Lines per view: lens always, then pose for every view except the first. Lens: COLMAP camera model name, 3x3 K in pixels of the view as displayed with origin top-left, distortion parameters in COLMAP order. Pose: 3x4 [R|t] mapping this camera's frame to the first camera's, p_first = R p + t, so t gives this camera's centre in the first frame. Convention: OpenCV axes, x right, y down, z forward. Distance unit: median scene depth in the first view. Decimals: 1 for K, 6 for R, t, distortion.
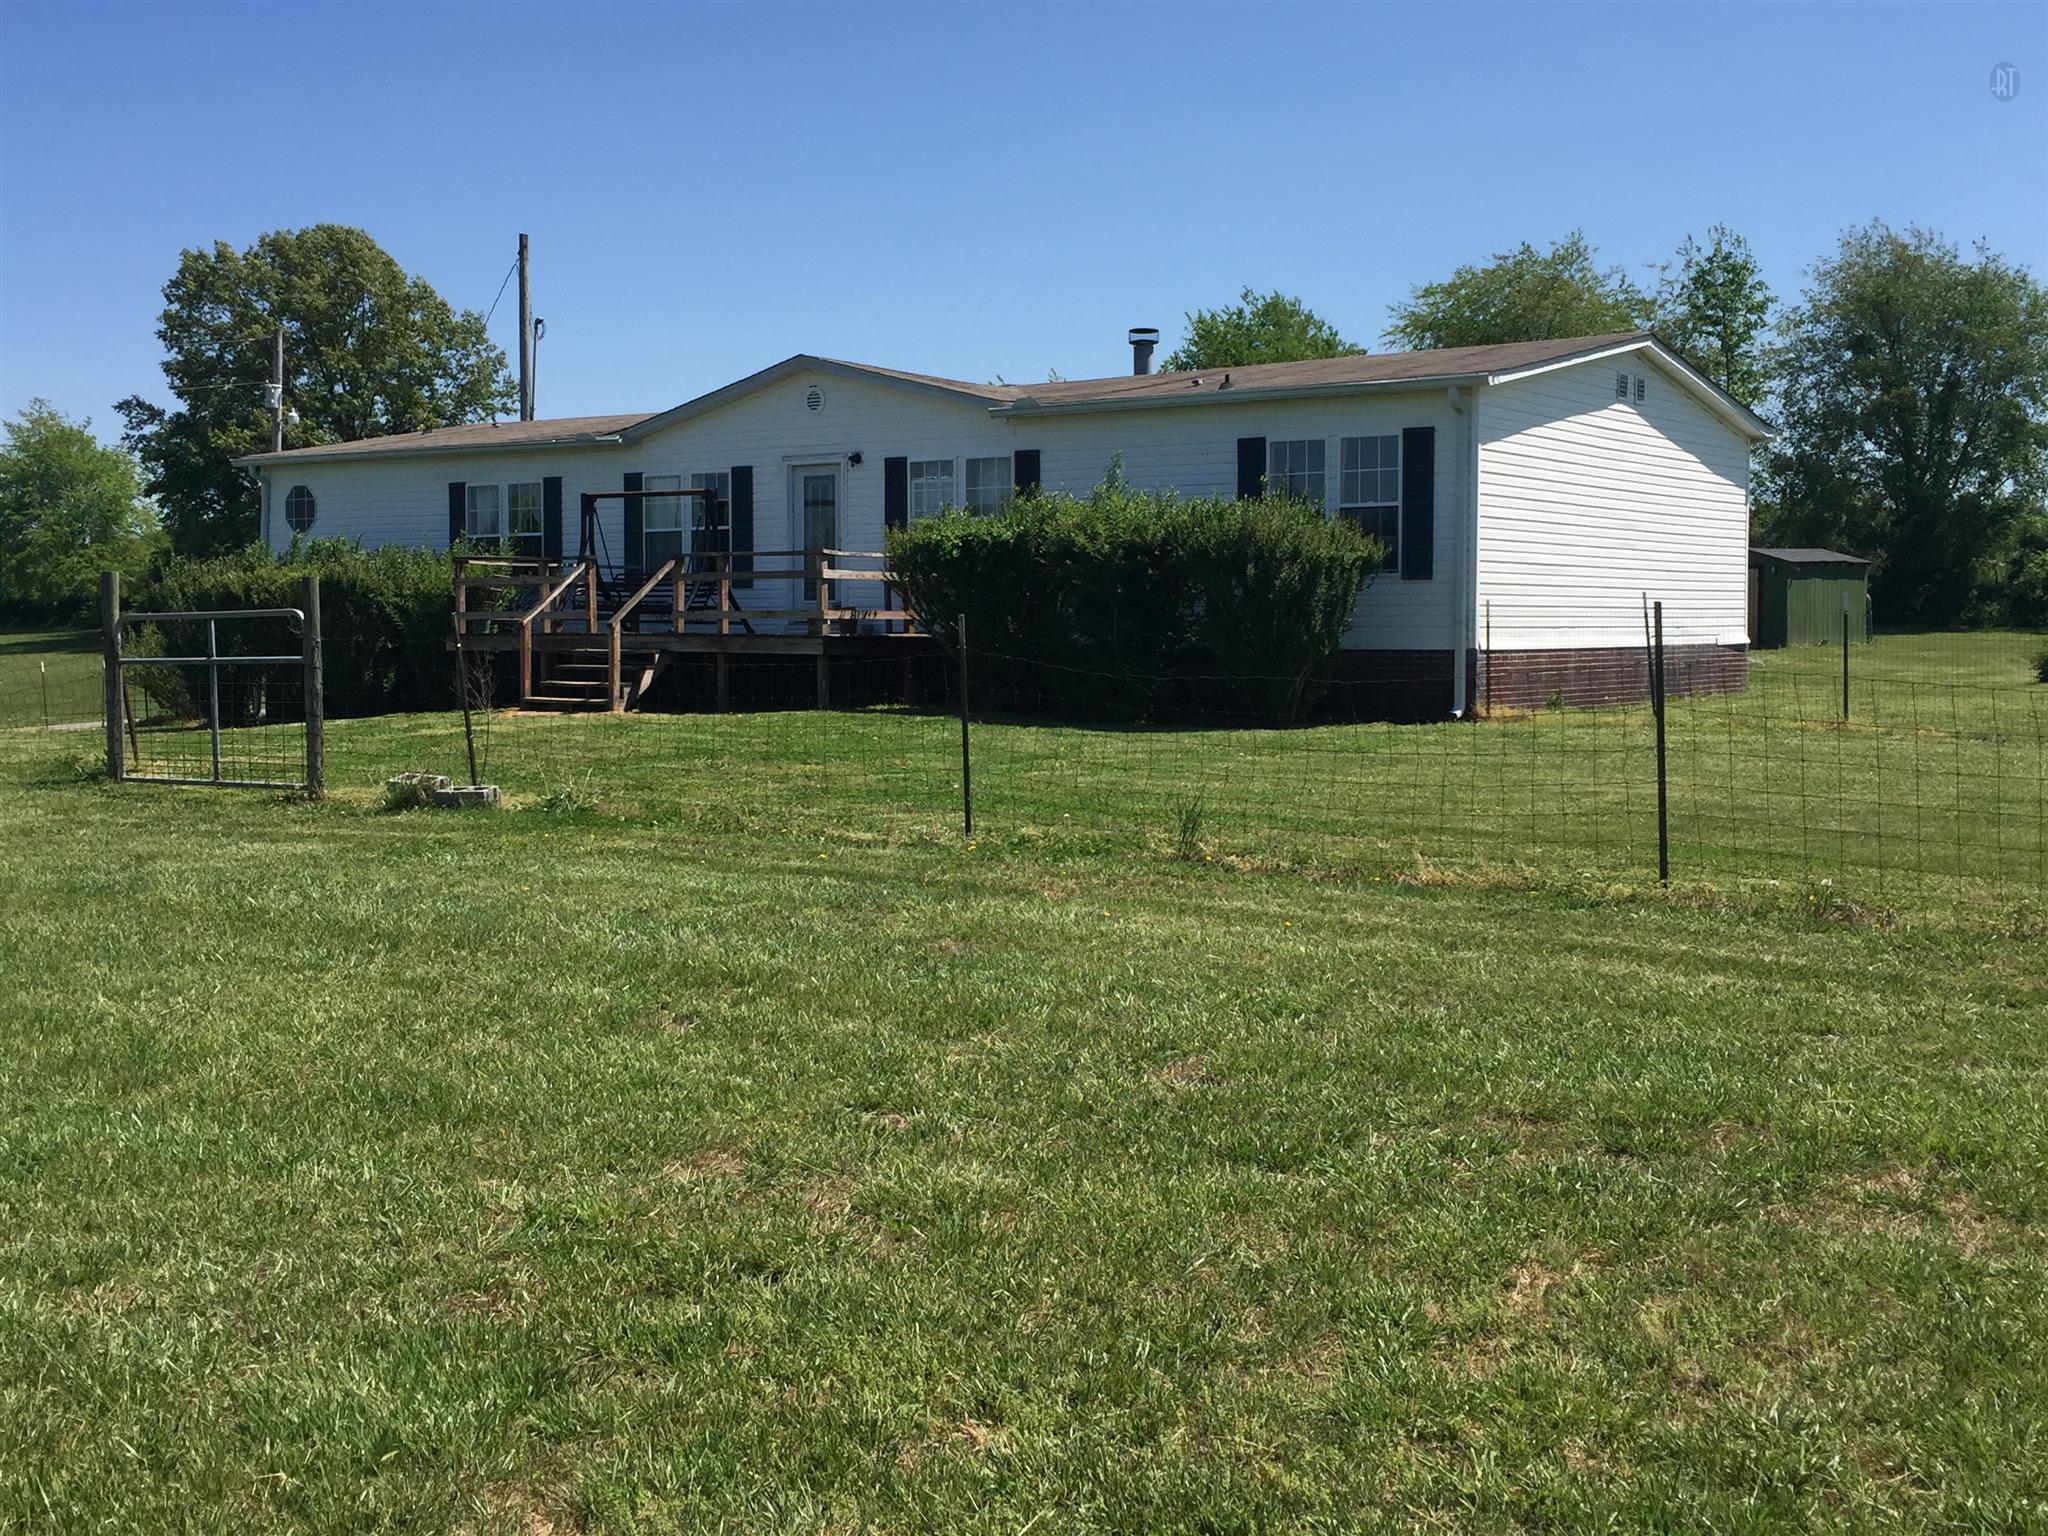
lens RADIAL K [[2159.0, 0, 1086.7], [0, 2159.0, 766.6], [0, 0, 1]] dist [0.078221, -0.128636]
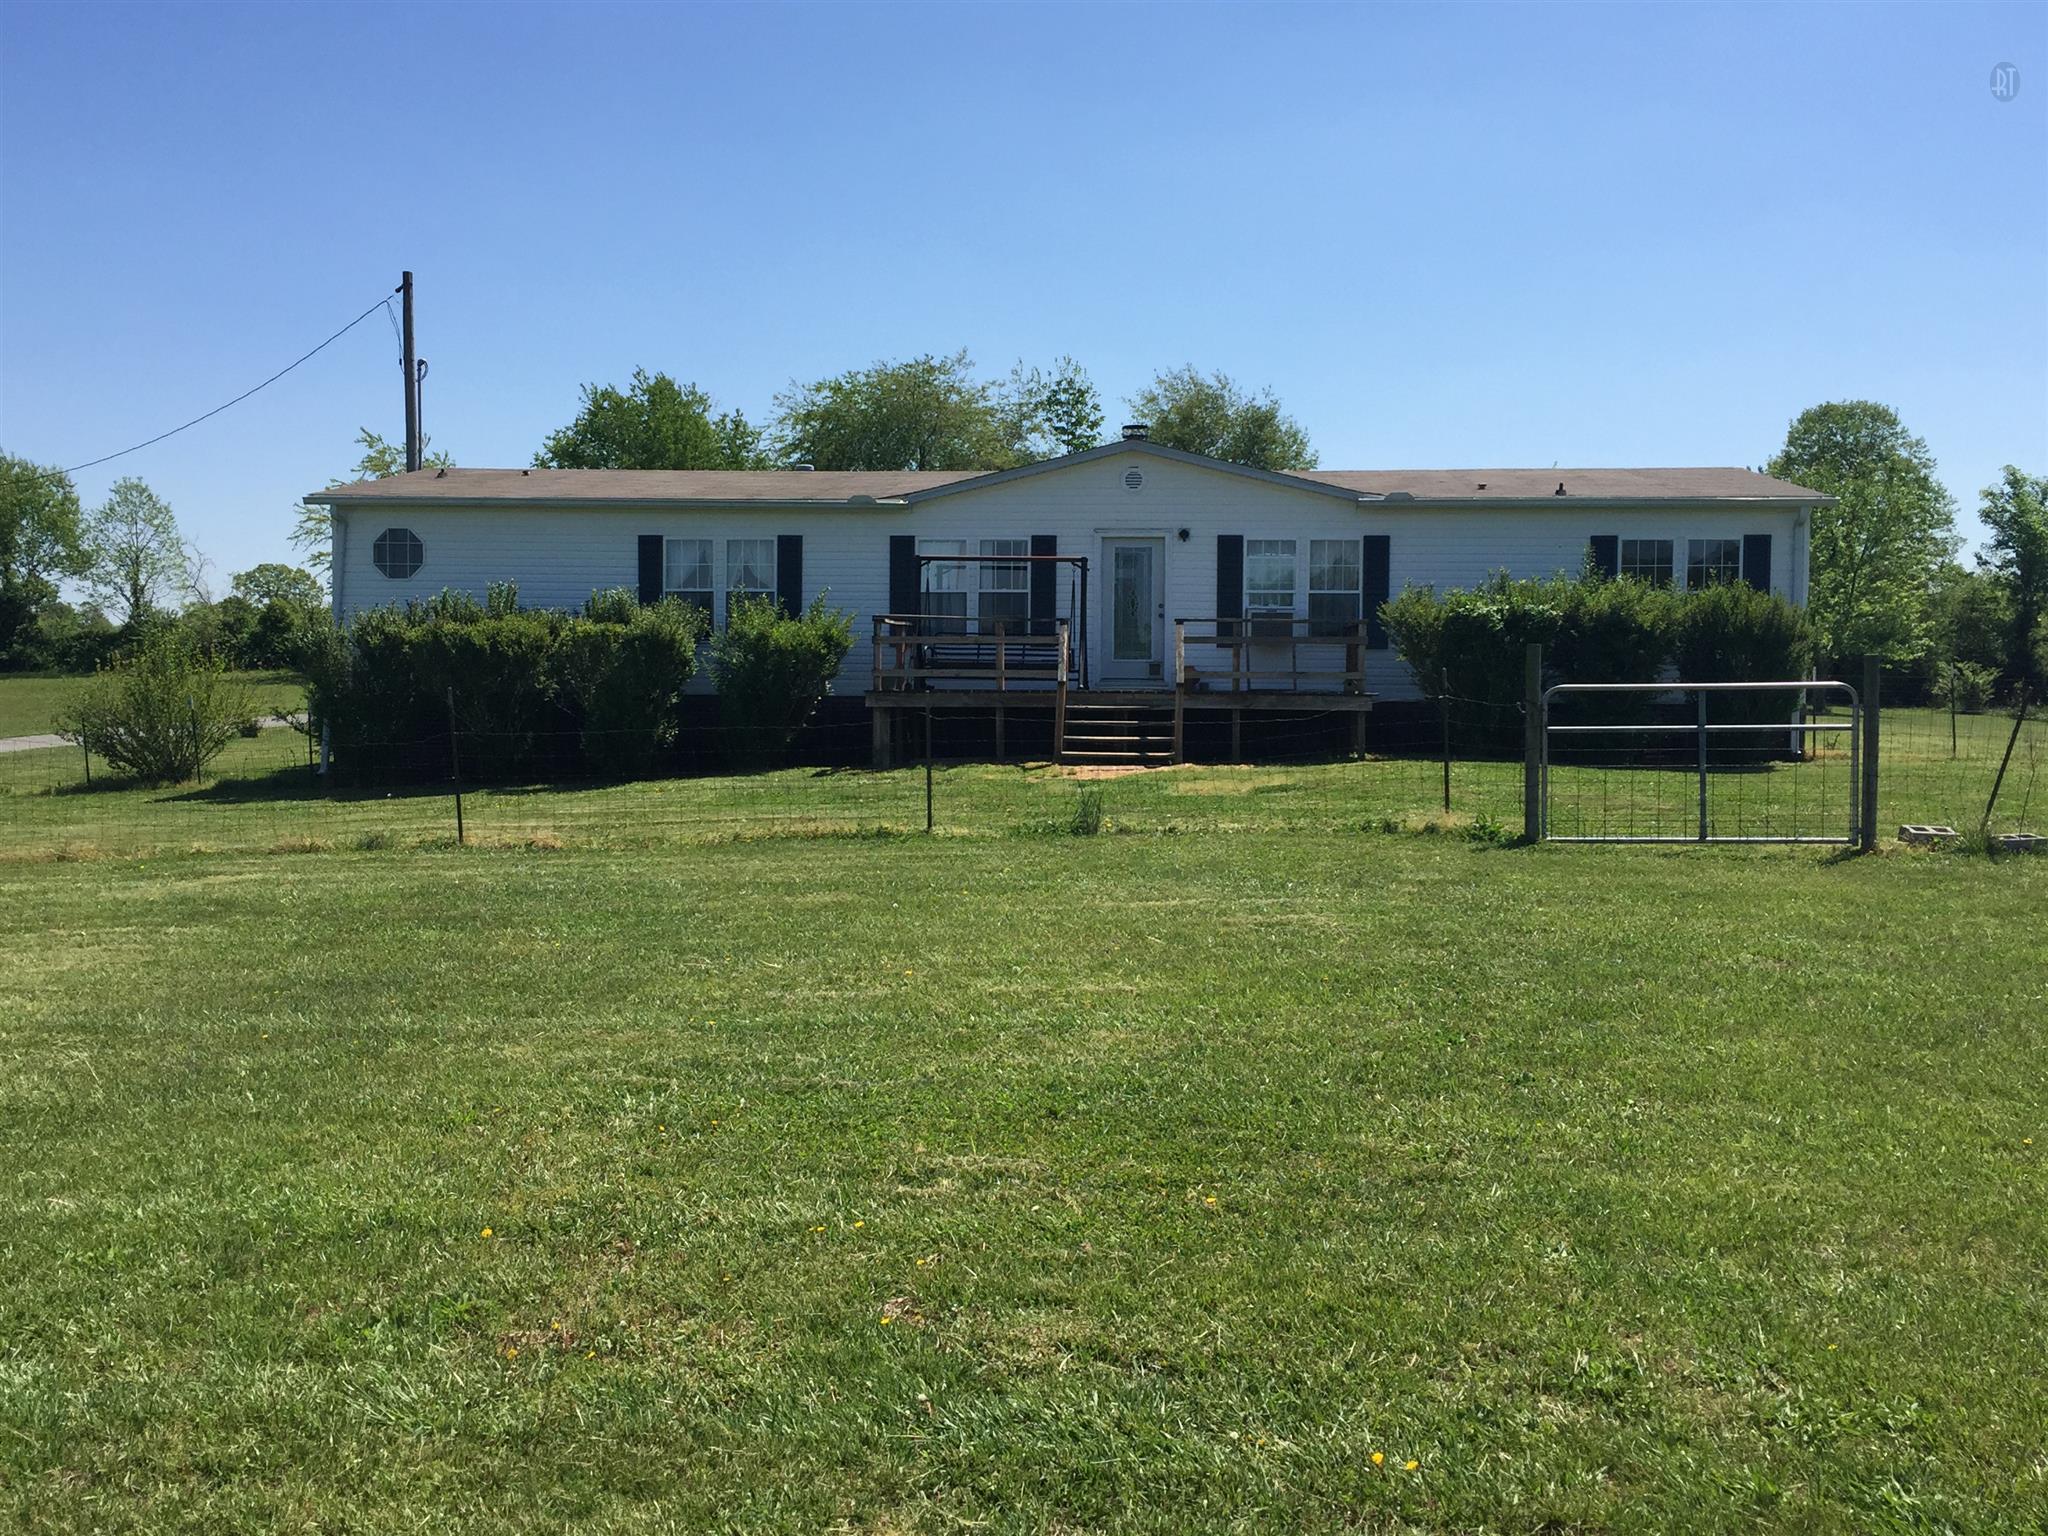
lens RADIAL K [[1868.7, 0, 1024.0], [0, 1868.7, 768.0], [0, 0, 1]] dist [0.081927, -0.159943]
pose [[0.856733, -0.021607, 0.515307, -1.646008], [0.027329, 0.999620, -0.003522, -0.048505], [-0.515035, 0.017101, 0.856999, 0.515676]]
